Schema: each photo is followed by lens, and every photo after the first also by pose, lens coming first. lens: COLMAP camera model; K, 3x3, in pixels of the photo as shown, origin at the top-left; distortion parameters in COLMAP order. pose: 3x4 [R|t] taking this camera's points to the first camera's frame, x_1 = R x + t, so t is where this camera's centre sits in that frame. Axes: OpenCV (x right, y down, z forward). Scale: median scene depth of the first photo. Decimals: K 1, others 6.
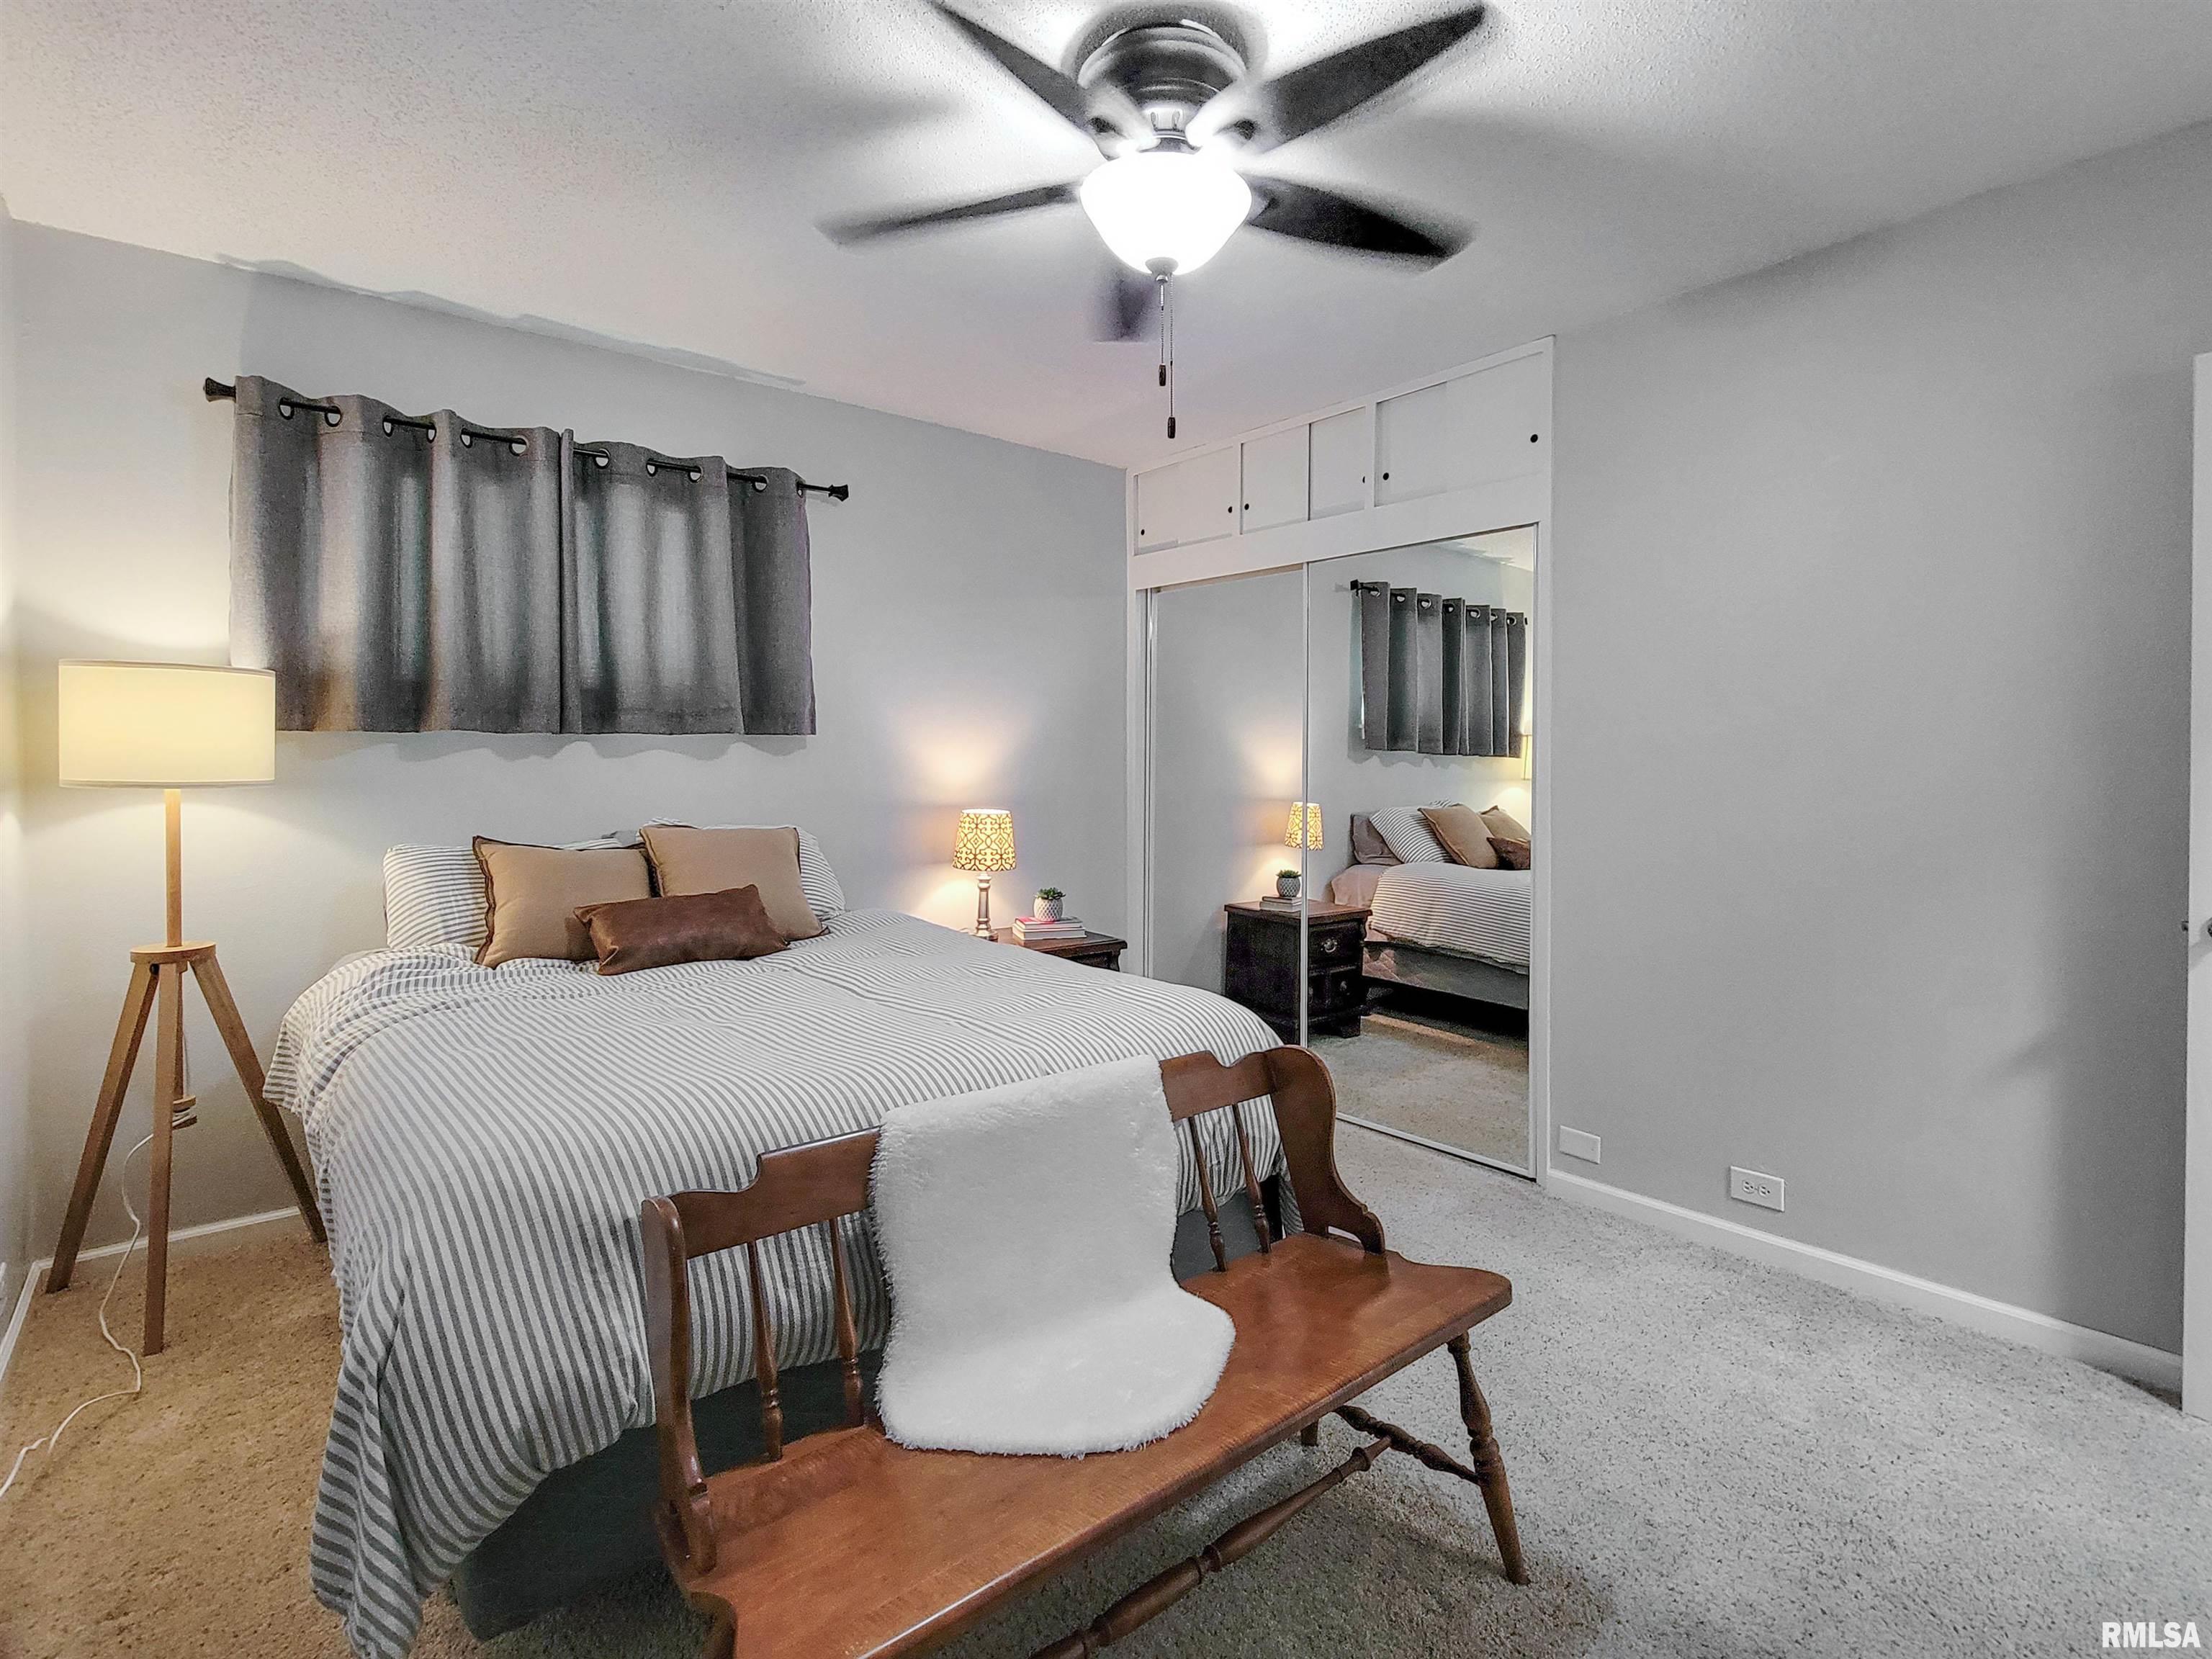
lens RADIAL K [[1079.3, 0, 1116.9], [0, 1079.3, 797.5], [0, 0, 1]] dist [-0.002586, -0.000639]
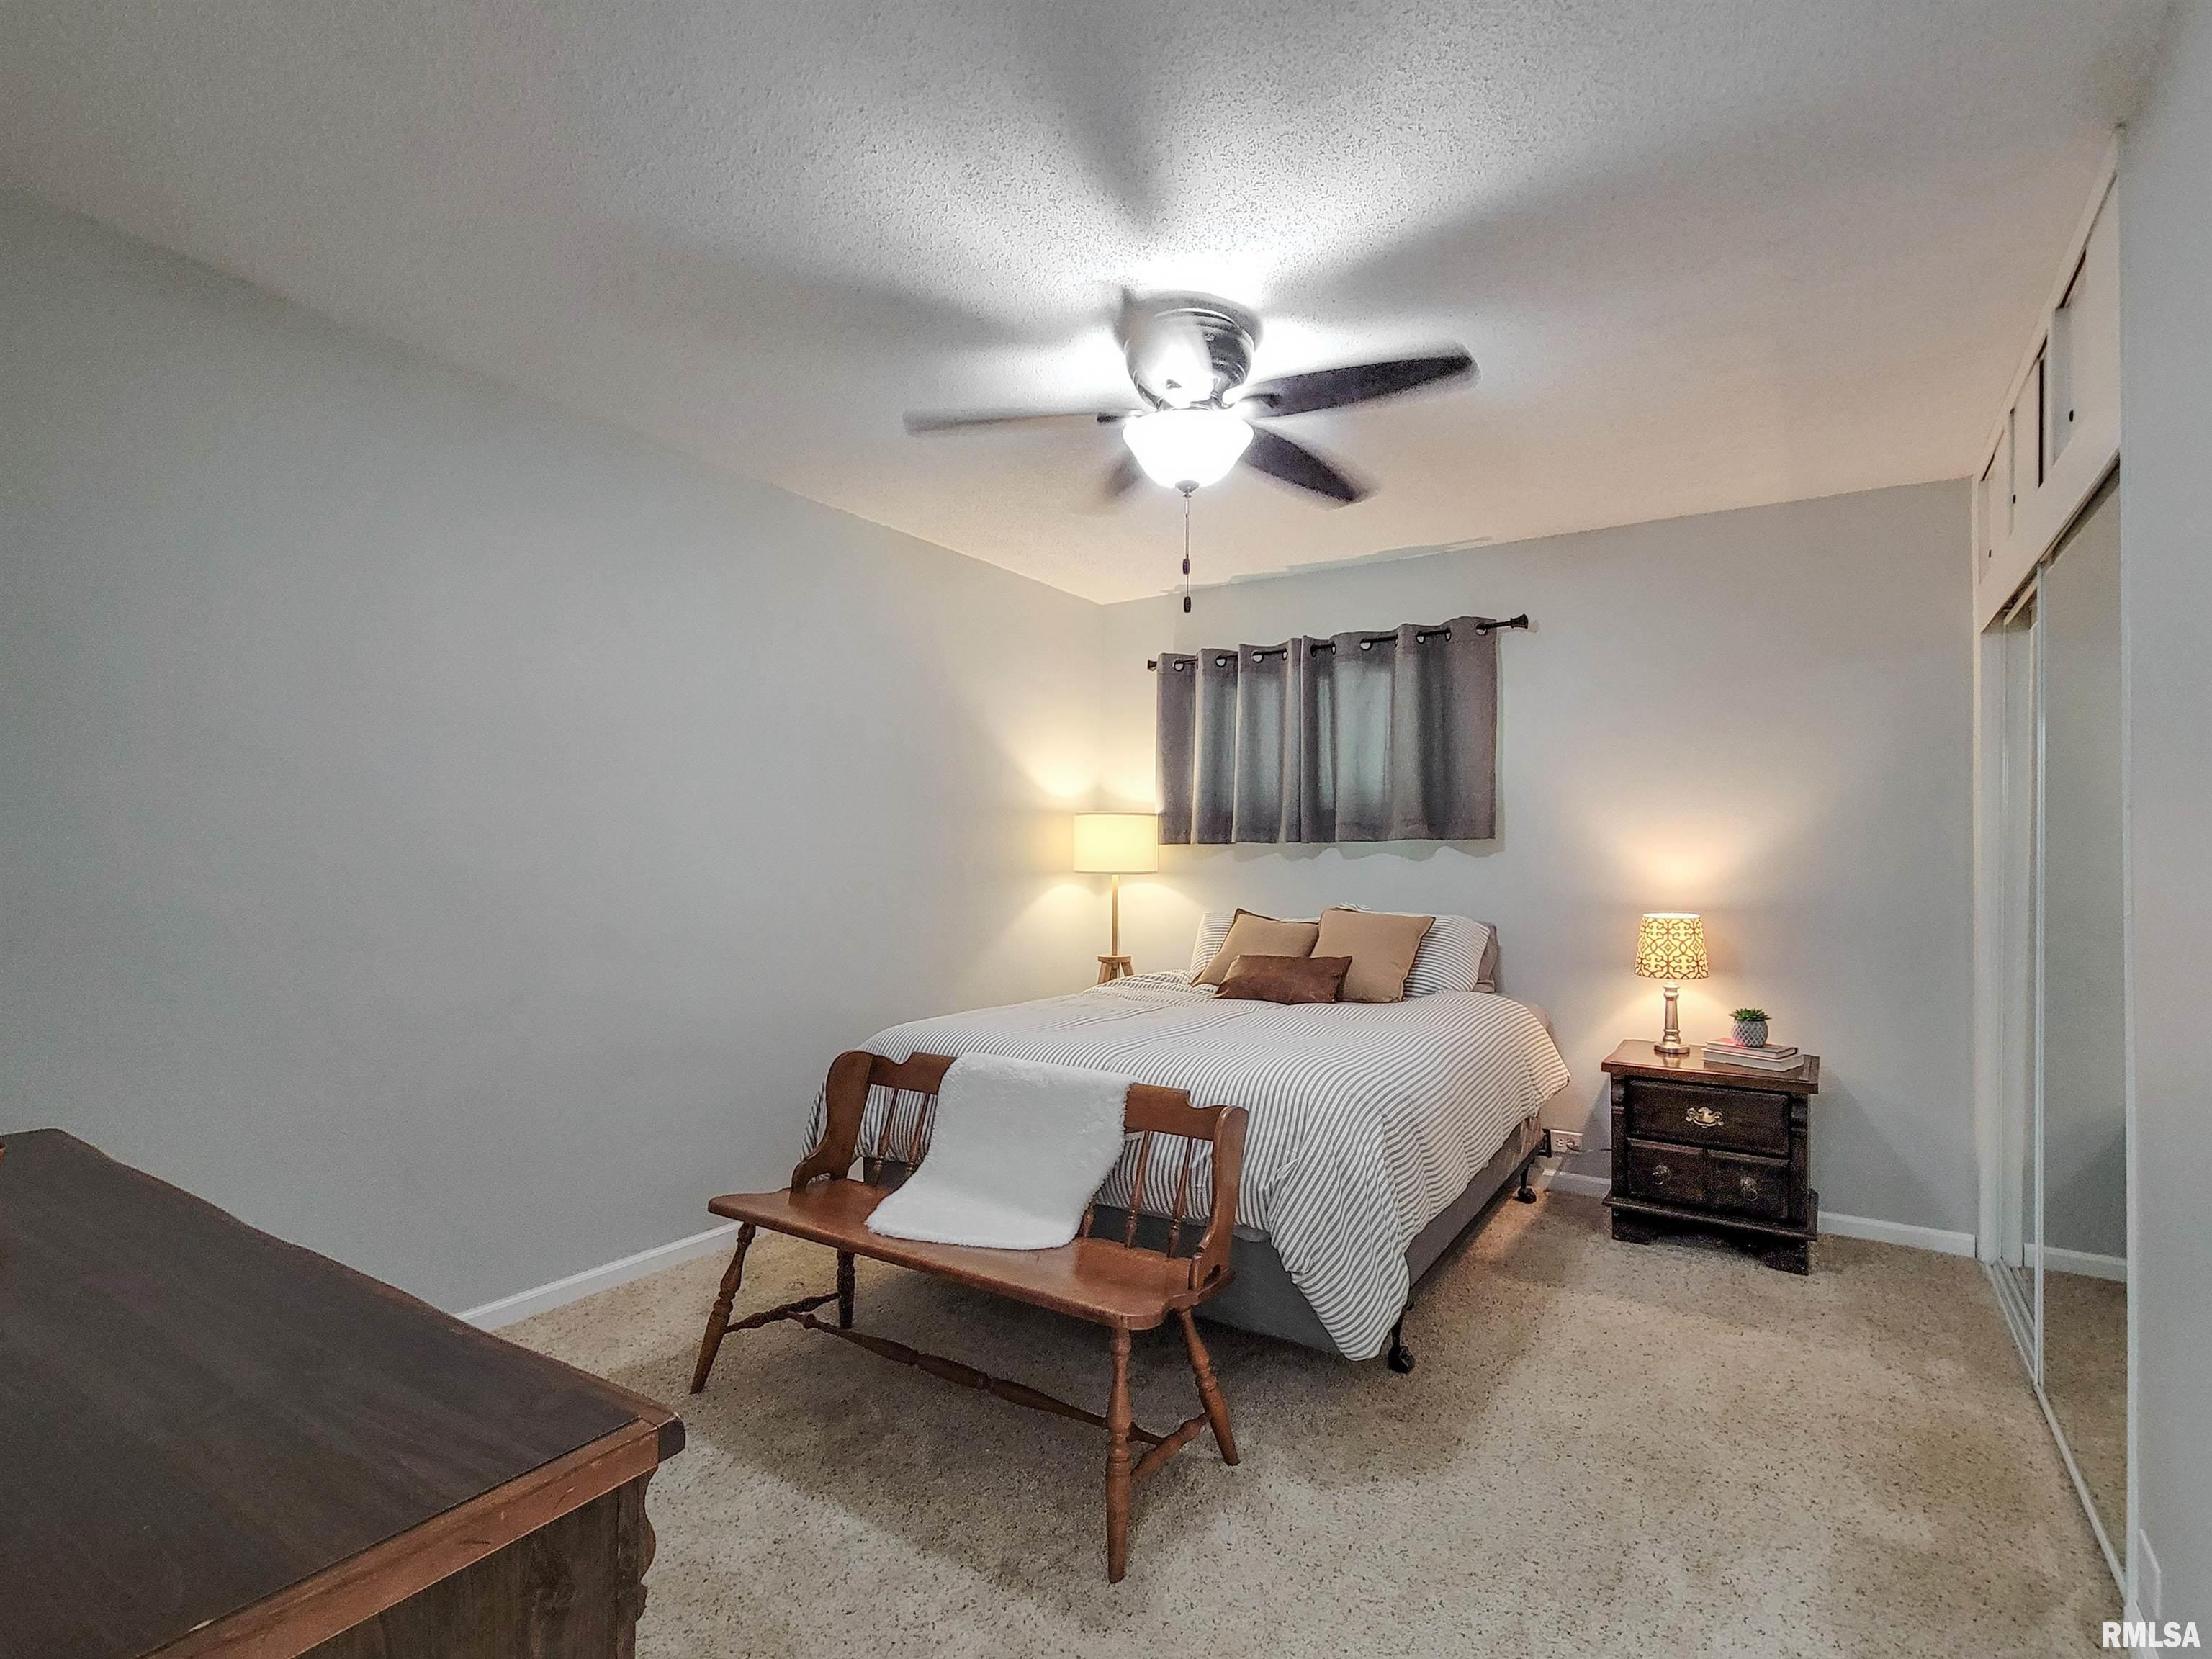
lens RADIAL K [[1116.7, 0, 1121.8], [0, 1116.7, 851.1], [0, 0, 1]] dist [-0.003600, -0.000372]
pose [[0.295403, 0.005653, -0.955356, 0.853804], [-0.024141, 0.999707, -0.001549, -0.039550], [0.955068, 0.023520, 0.295453, 0.315314]]
